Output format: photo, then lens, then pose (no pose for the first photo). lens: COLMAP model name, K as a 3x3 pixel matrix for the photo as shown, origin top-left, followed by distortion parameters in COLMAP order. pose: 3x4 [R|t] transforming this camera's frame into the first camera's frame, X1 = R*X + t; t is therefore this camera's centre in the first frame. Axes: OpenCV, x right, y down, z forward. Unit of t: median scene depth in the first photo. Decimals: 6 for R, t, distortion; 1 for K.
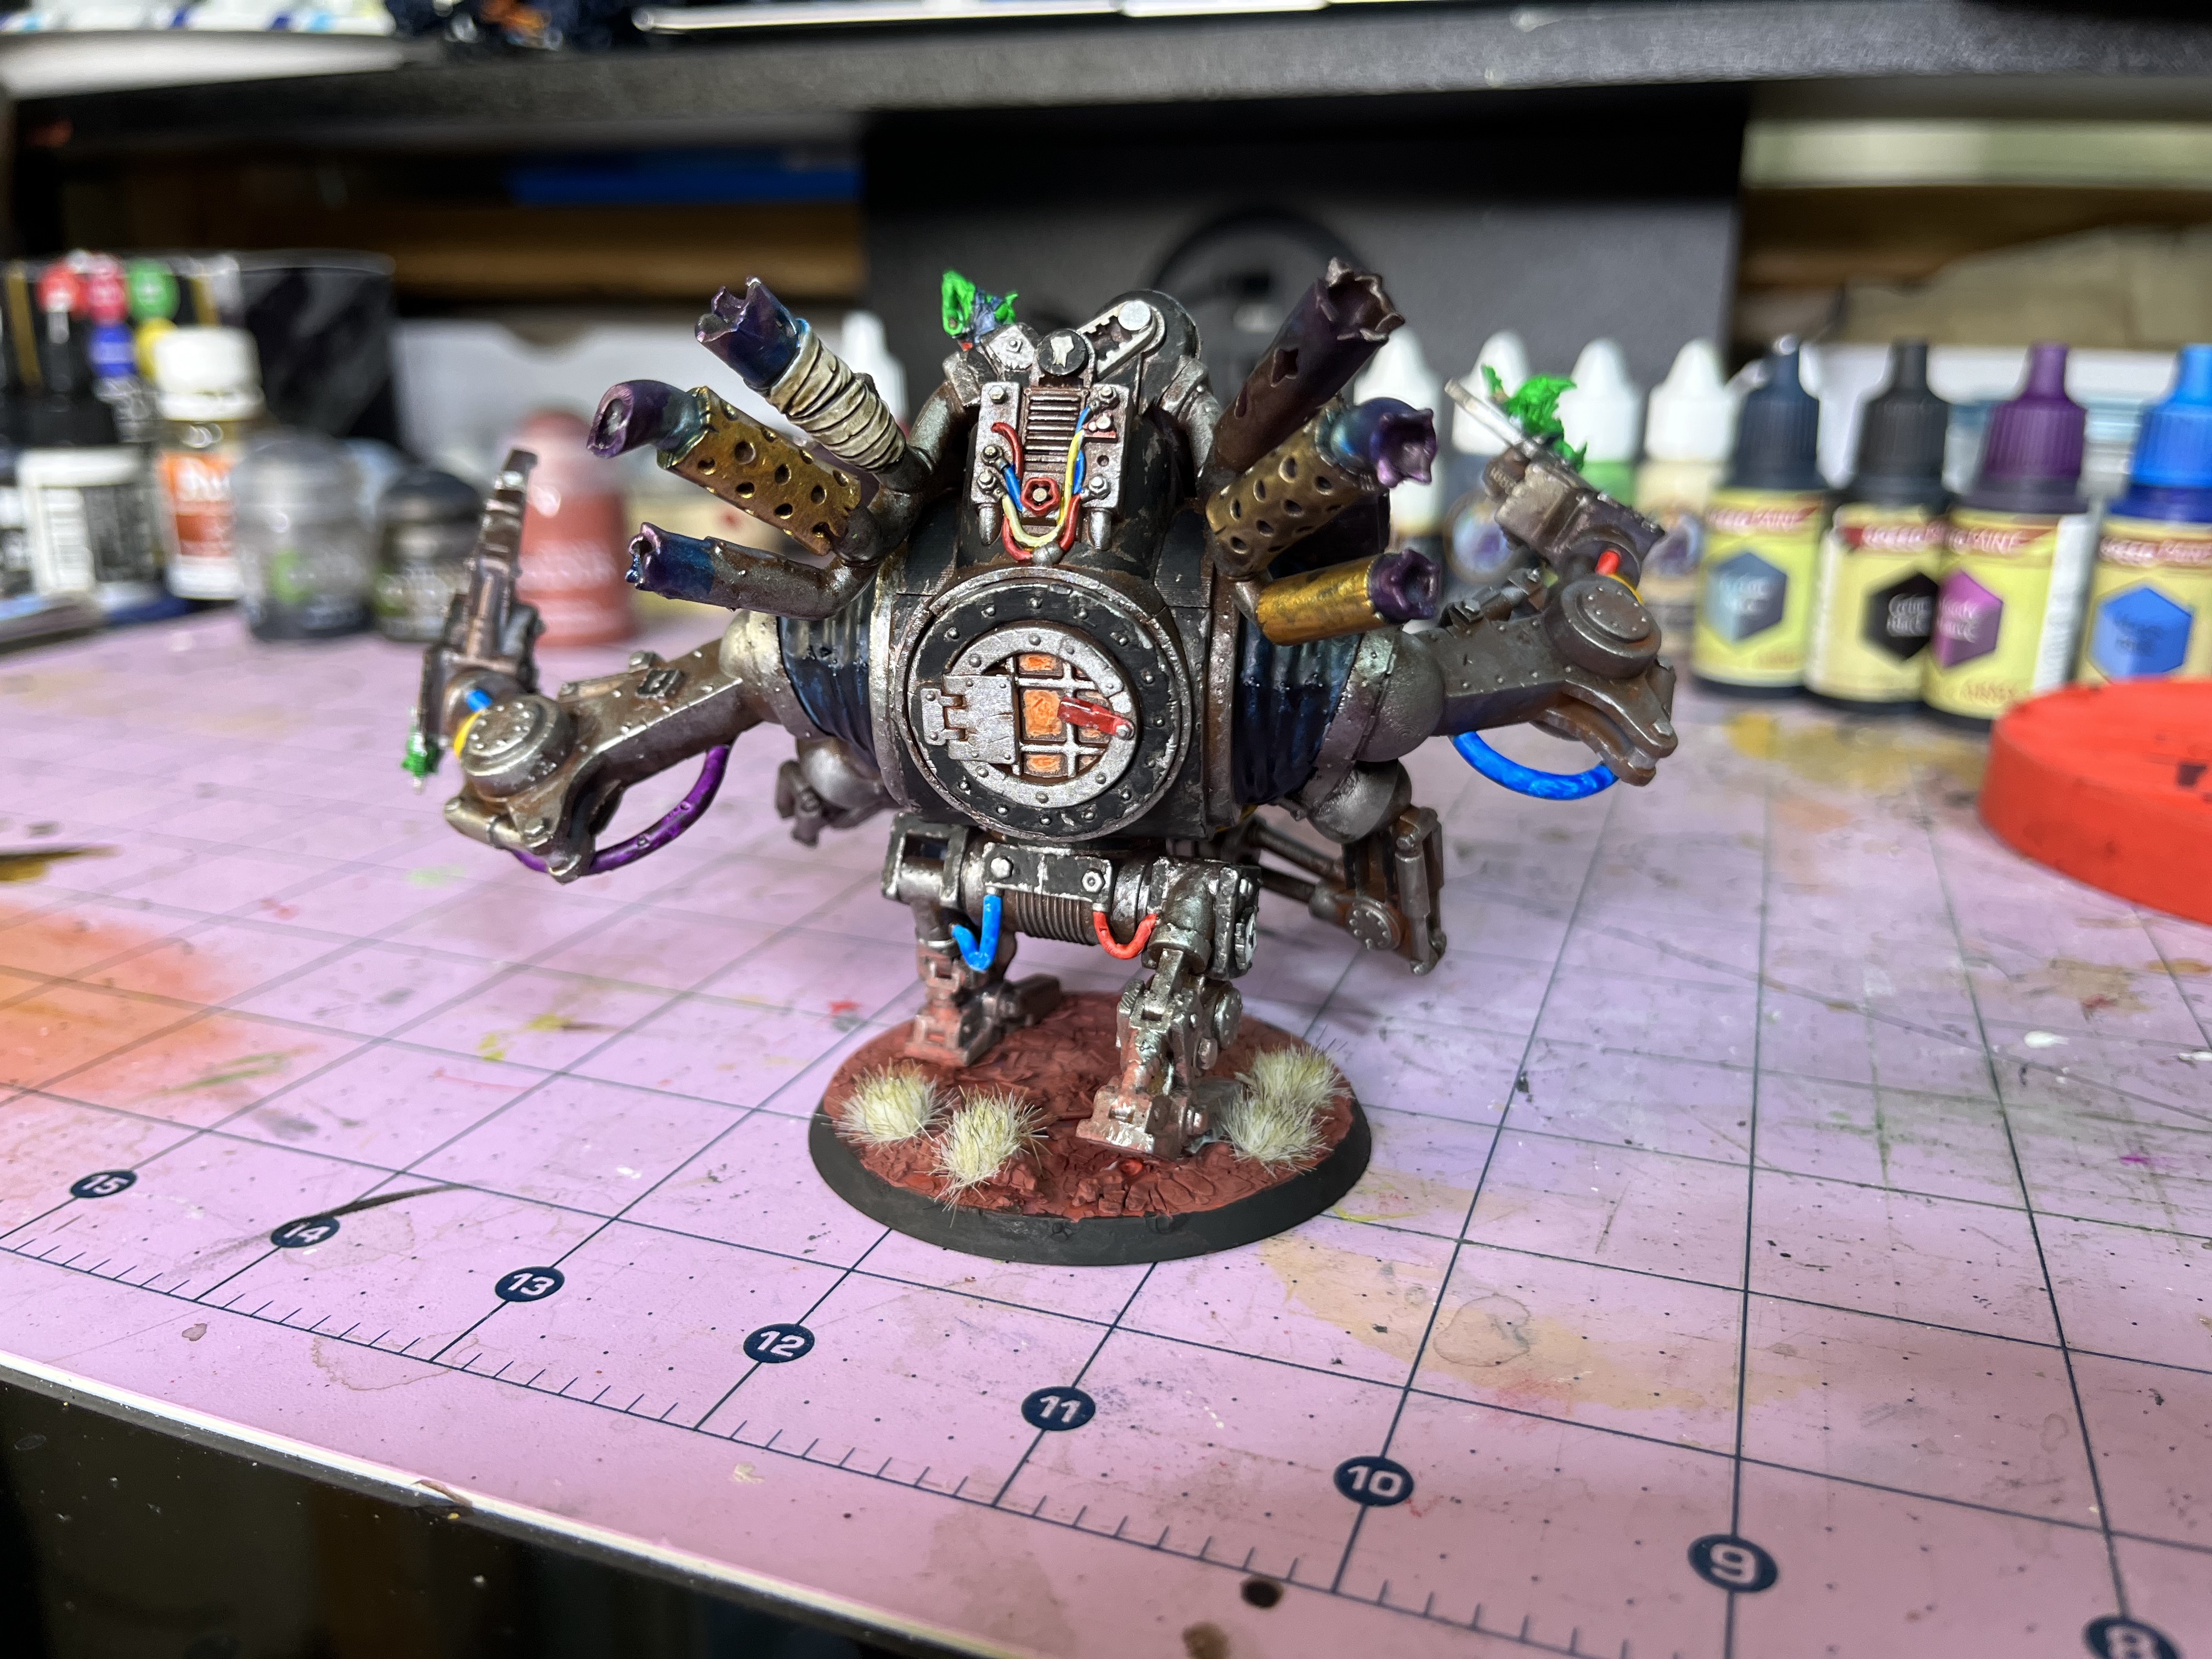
lens RADIAL K [[1747.8, 0, 1106.0], [0, 1747.8, 829.5], [0, 0, 1]] dist [0.003197, -0.009071]
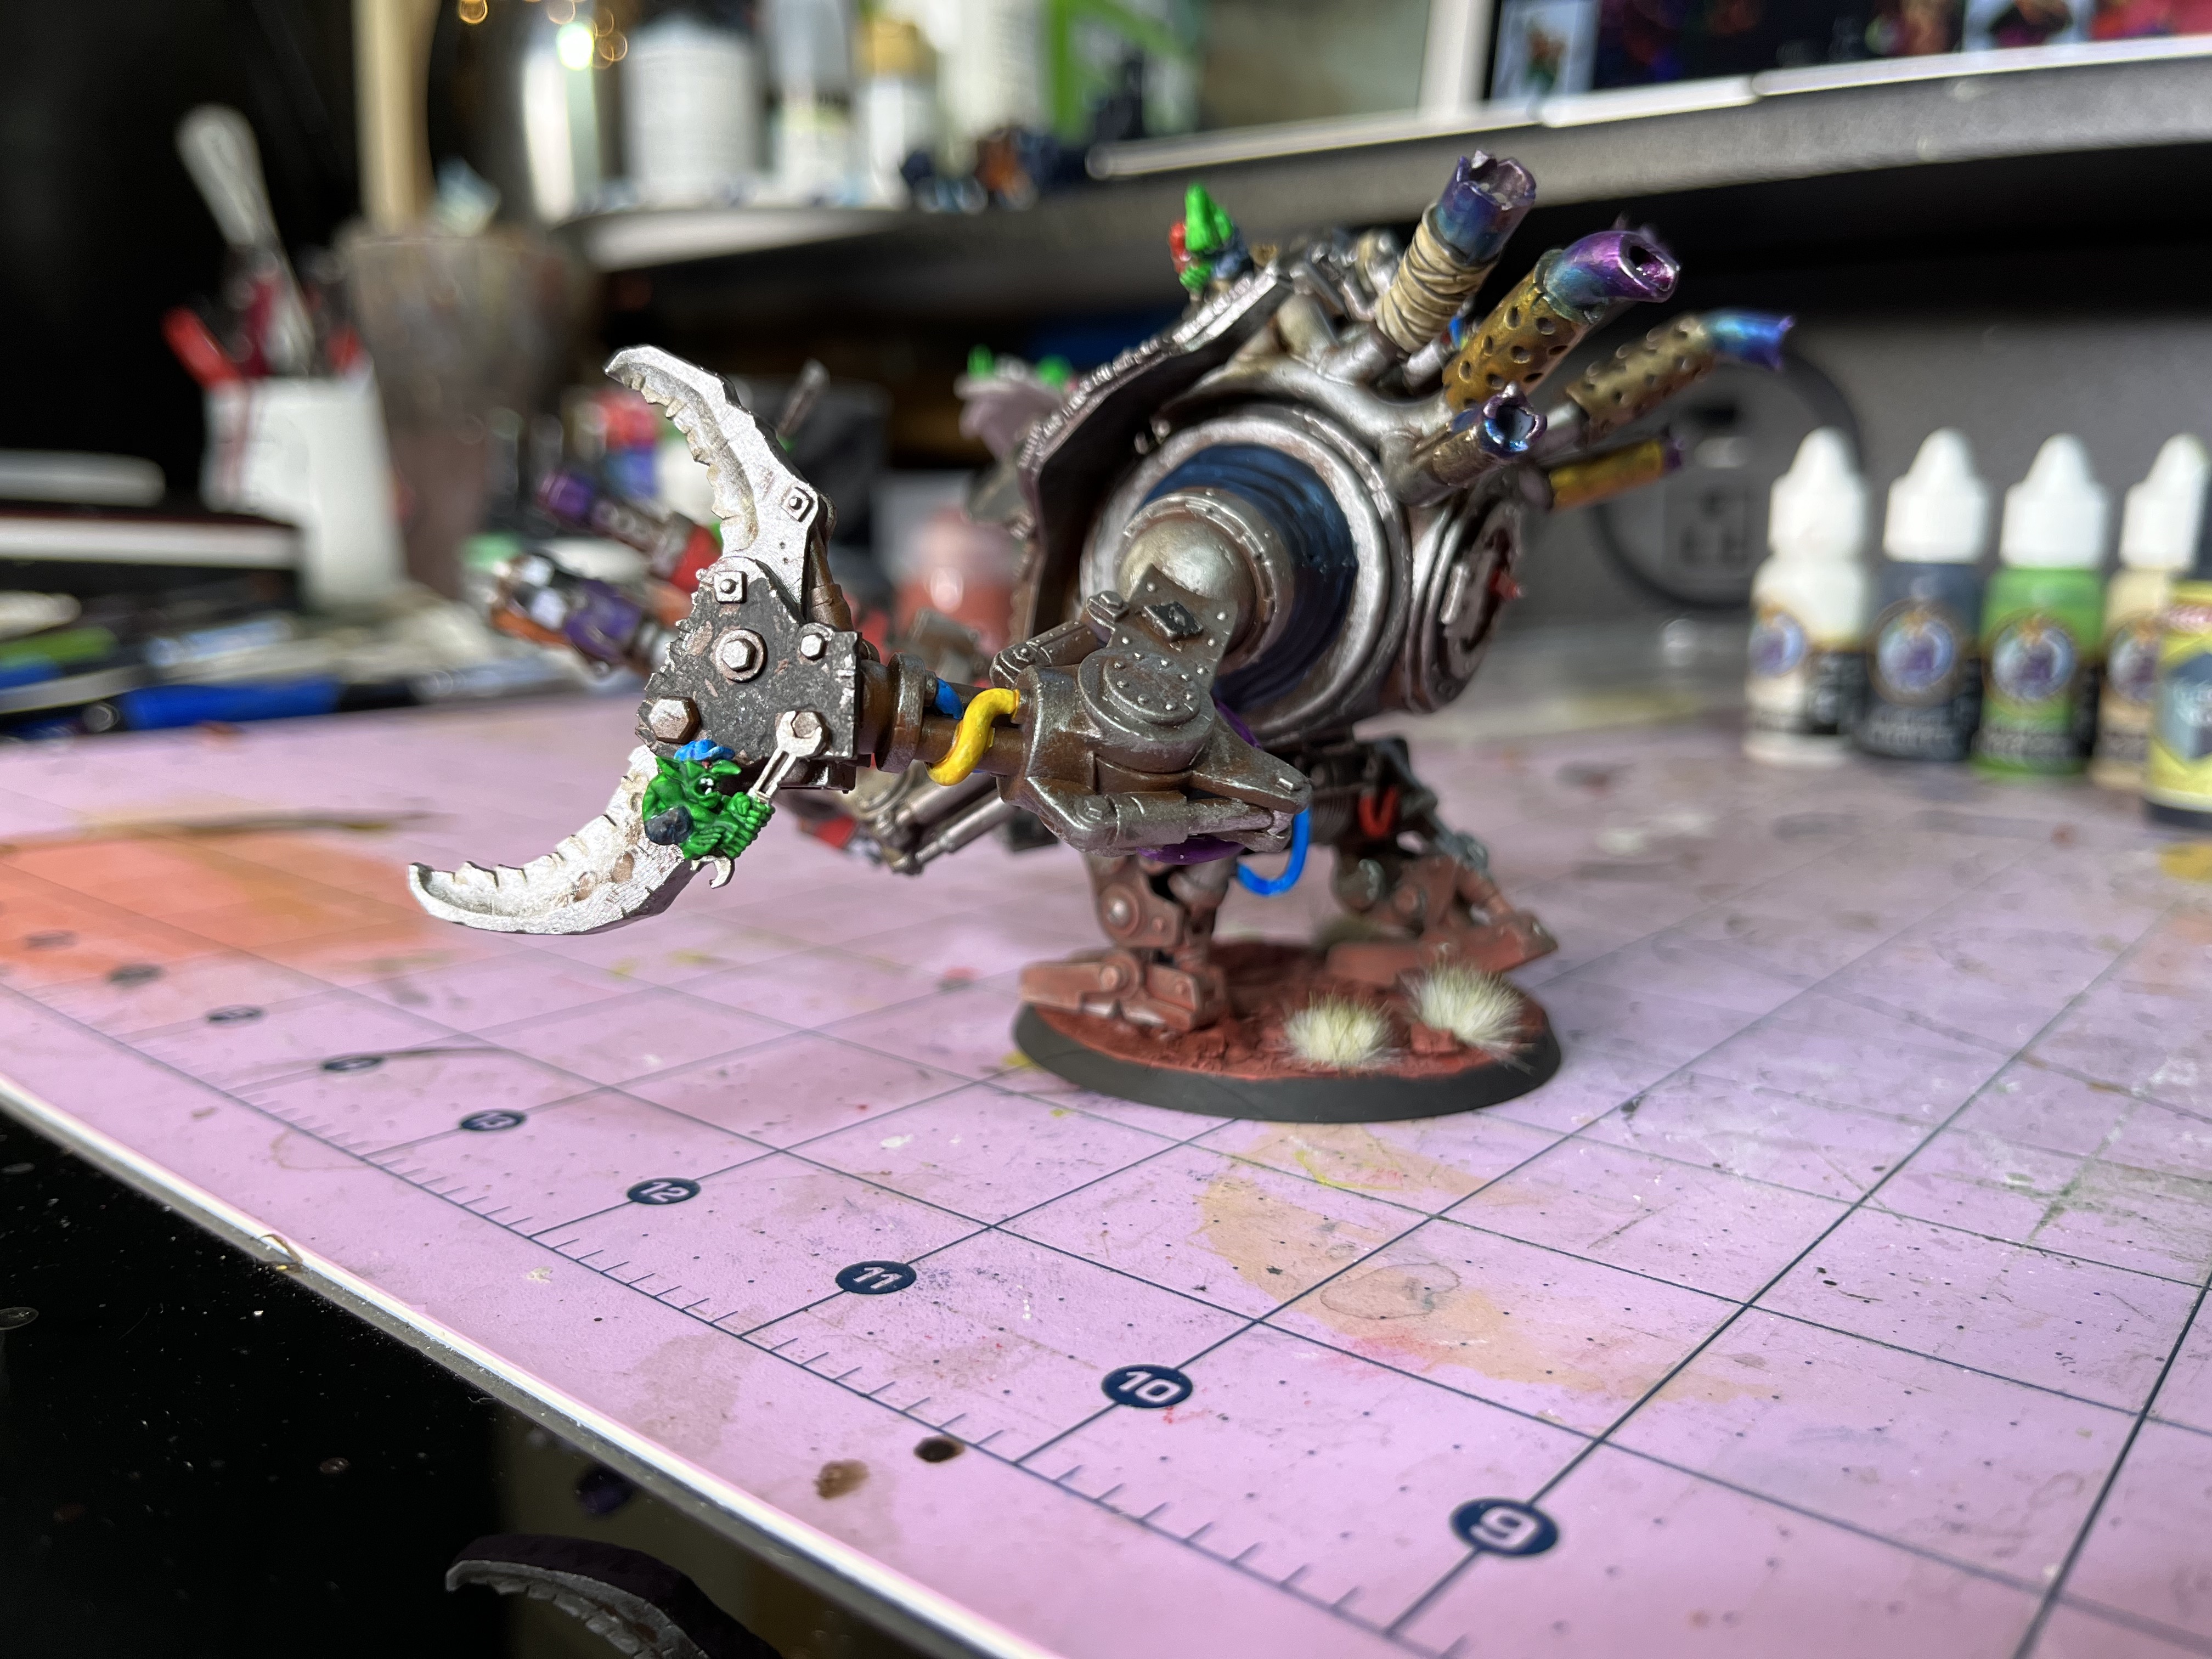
lens RADIAL K [[1747.8, 0, 1106.0], [0, 1747.8, 829.5], [0, 0, 1]] dist [0.003197, -0.009071]
pose [[0.946280, 0.062691, -0.317212, 0.248012], [-0.099992, 0.989674, -0.102696, 0.120386], [0.307498, 0.128897, 0.942778, 0.088229]]
